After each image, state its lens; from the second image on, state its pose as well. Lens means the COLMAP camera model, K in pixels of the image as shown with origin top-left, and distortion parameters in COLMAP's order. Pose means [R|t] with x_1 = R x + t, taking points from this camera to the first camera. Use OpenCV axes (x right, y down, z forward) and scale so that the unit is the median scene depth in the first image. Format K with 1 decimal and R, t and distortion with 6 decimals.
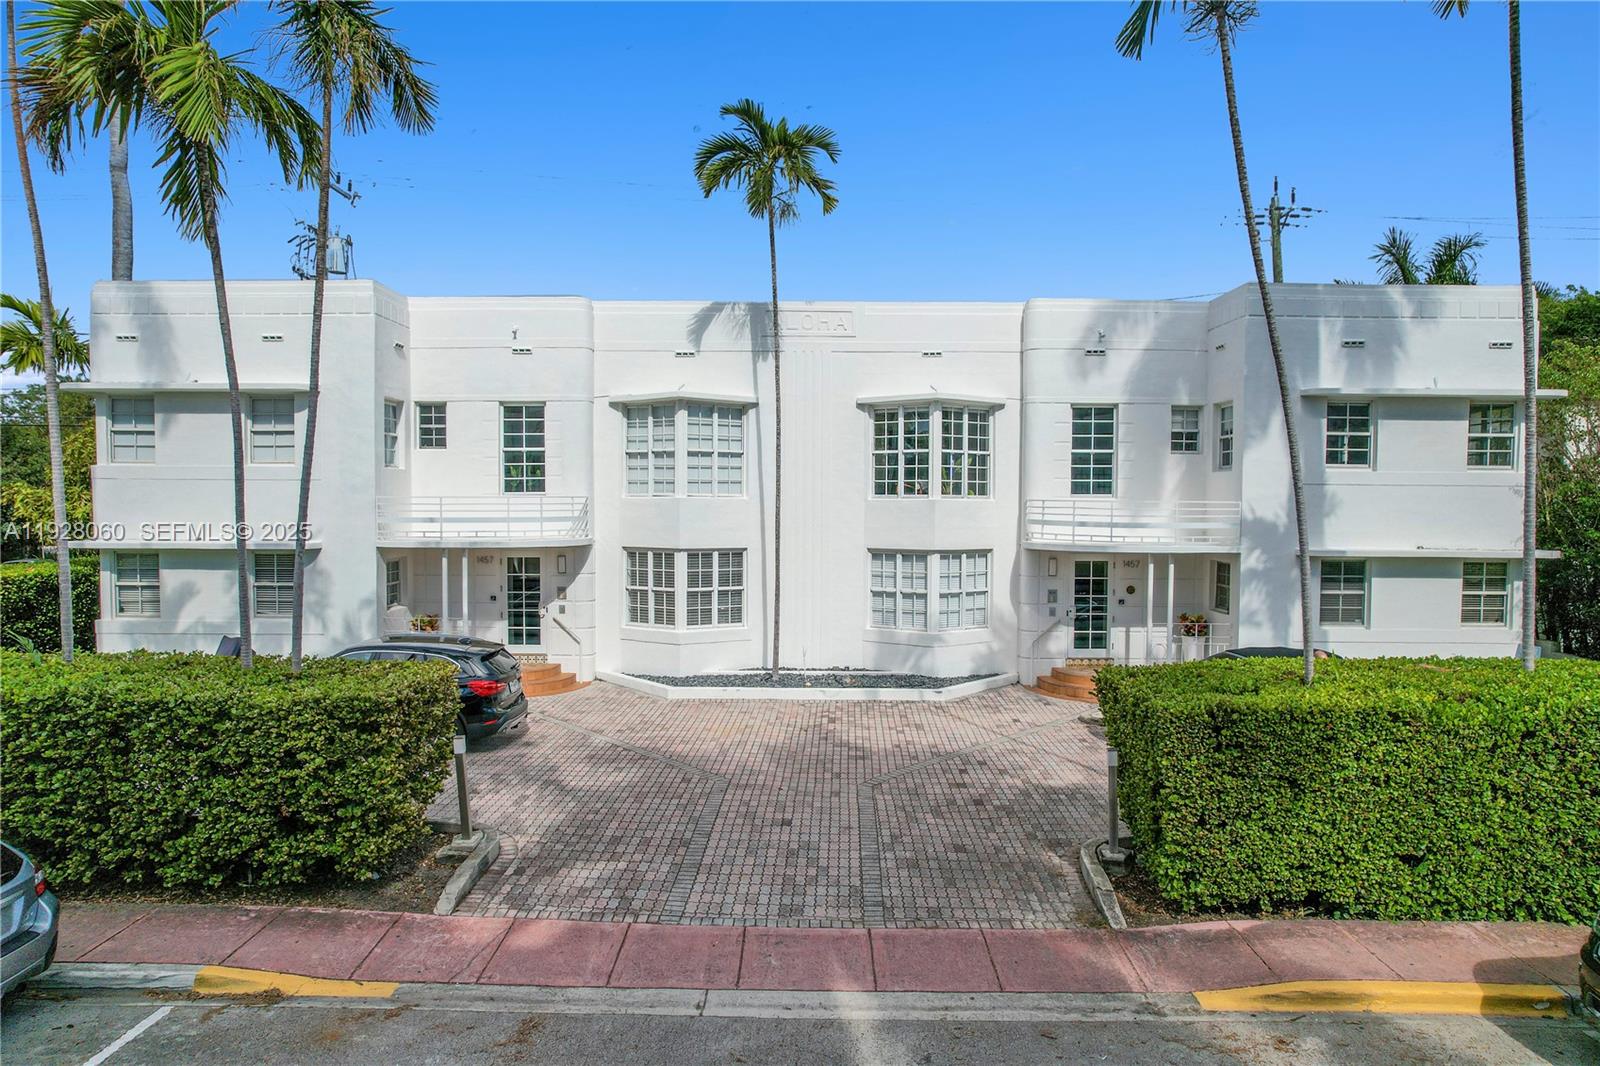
lens RADIAL K [[888.0, 0, 800.0], [0, 888.0, 509.9], [0, 0, 1]] dist [-0.029915, -0.000197]
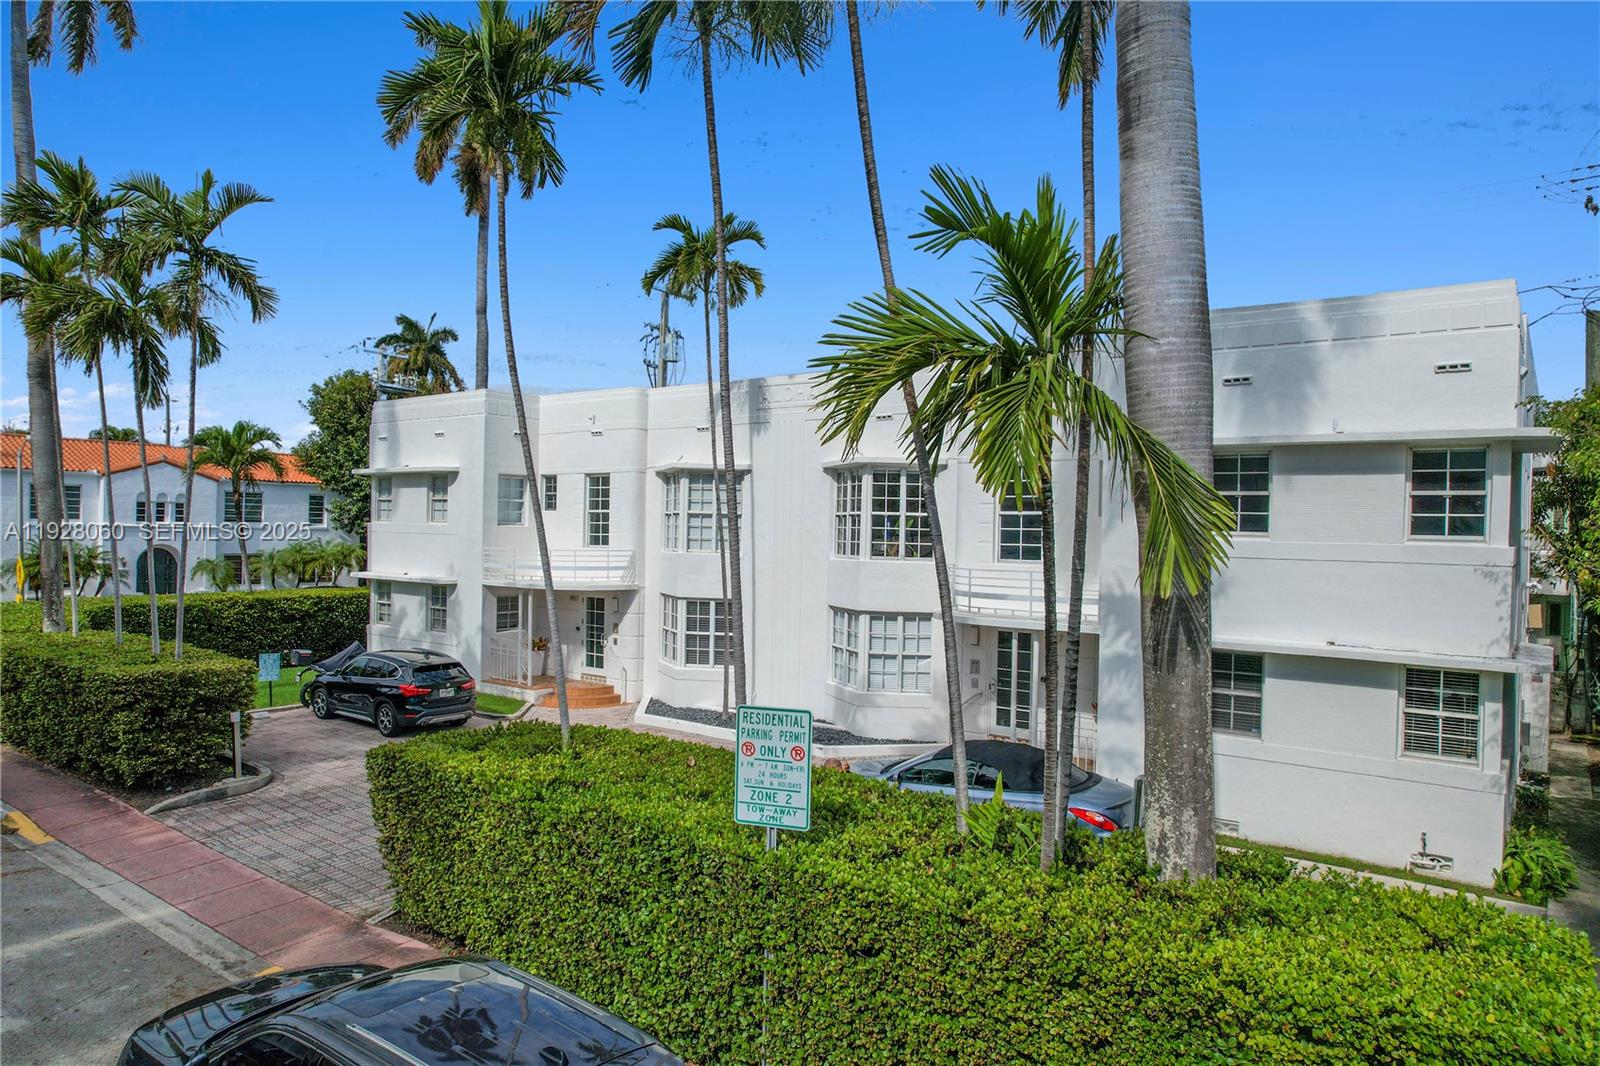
lens RADIAL K [[865.4, 0, 793.9], [0, 865.4, 530.3], [0, 0, 1]] dist [-0.016643, 0.000019]
pose [[0.856585, 0.009116, -0.515925, 0.592022], [-0.022749, 0.999539, -0.020109, -0.024849], [0.515504, 0.028962, 0.856397, 0.104550]]
